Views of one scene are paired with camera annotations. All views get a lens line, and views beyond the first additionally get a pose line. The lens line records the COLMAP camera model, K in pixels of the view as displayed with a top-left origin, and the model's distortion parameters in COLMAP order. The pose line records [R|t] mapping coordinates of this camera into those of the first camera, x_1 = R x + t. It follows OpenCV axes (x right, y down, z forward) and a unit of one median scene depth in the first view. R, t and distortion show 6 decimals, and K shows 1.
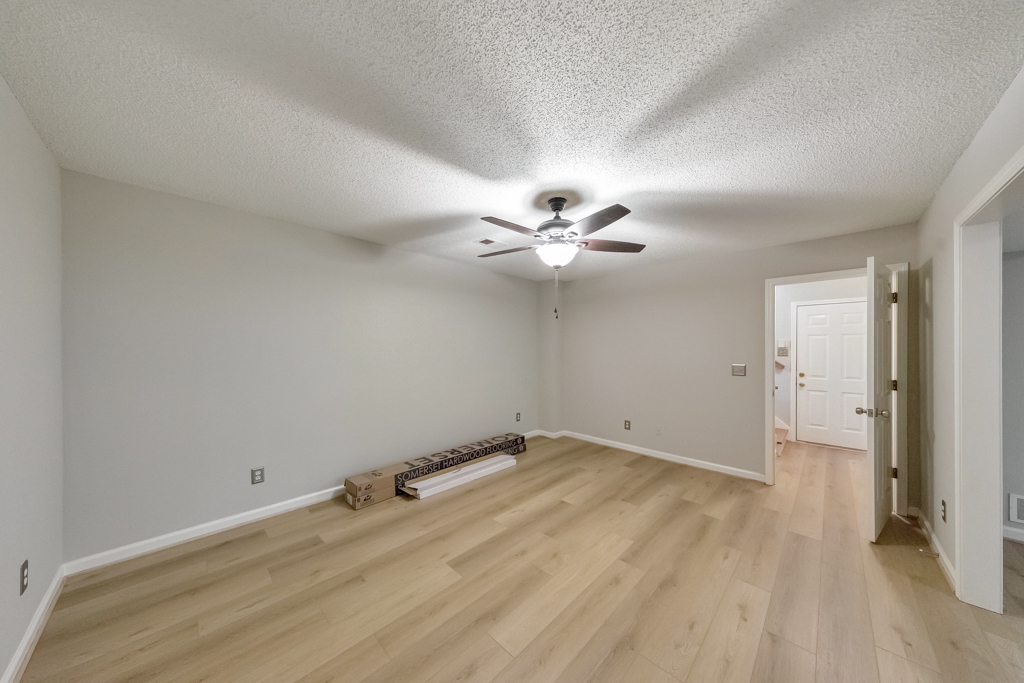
lens RADIAL K [[326.7, 0, 518.1], [0, 326.7, 348.0], [0, 0, 1]] dist [0.003759, -0.000097]
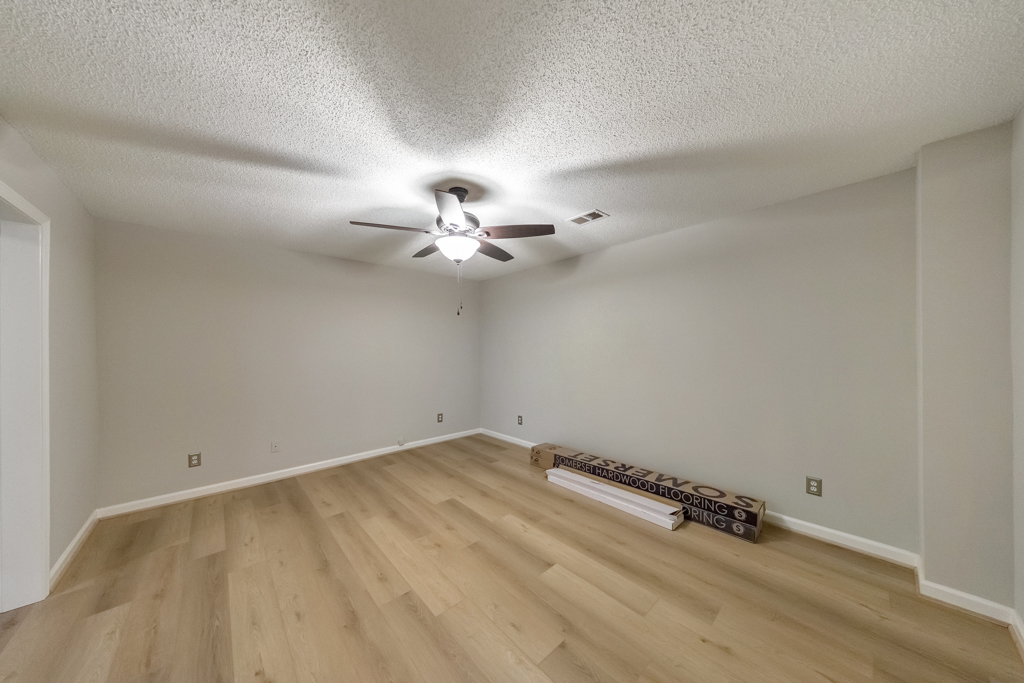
lens RADIAL K [[326.7, 0, 506.3], [0, 326.7, 340.3], [0, 0, 1]] dist [0.003759, -0.000097]
pose [[-0.079272, -0.025308, -0.996532, 0.795235], [0.006297, 0.999645, -0.025888, 0.012532], [0.996833, -0.008328, -0.079085, 0.909057]]
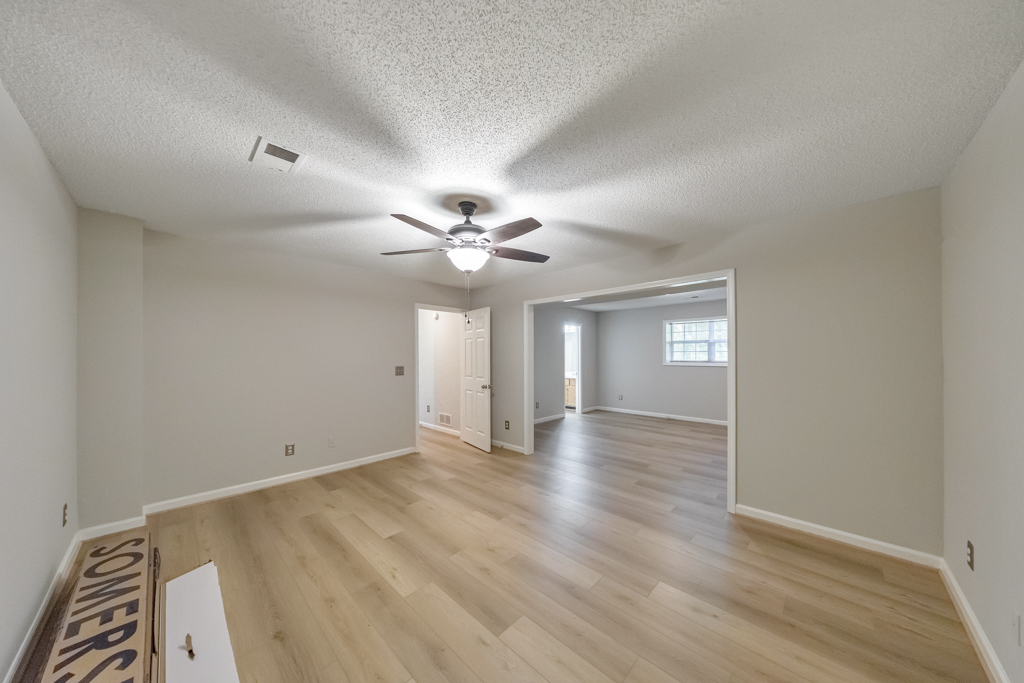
lens RADIAL K [[326.7, 0, 512.1], [0, 326.7, 349.4], [0, 0, 1]] dist [0.003759, -0.000097]
pose [[-0.009857, 0.018899, 0.999773, -0.662928], [-0.000146, 0.999821, -0.018902, 0.009335], [-0.999951, -0.000332, -0.009852, 0.658574]]
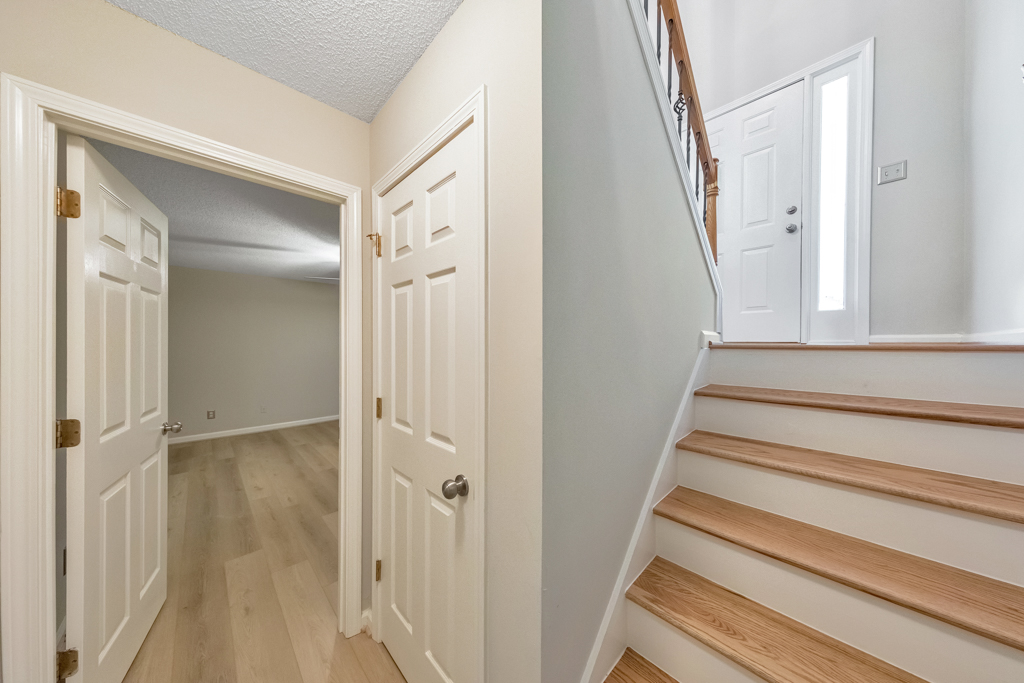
lens RADIAL K [[326.7, 0, 521.1], [0, 326.7, 345.5], [0, 0, 1]] dist [0.003759, -0.000097]
pose [[-0.030890, 0.005557, -0.999507, 1.355794], [0.008334, 0.999951, 0.005302, 0.009064], [0.999488, -0.008166, -0.030935, 1.394528]]
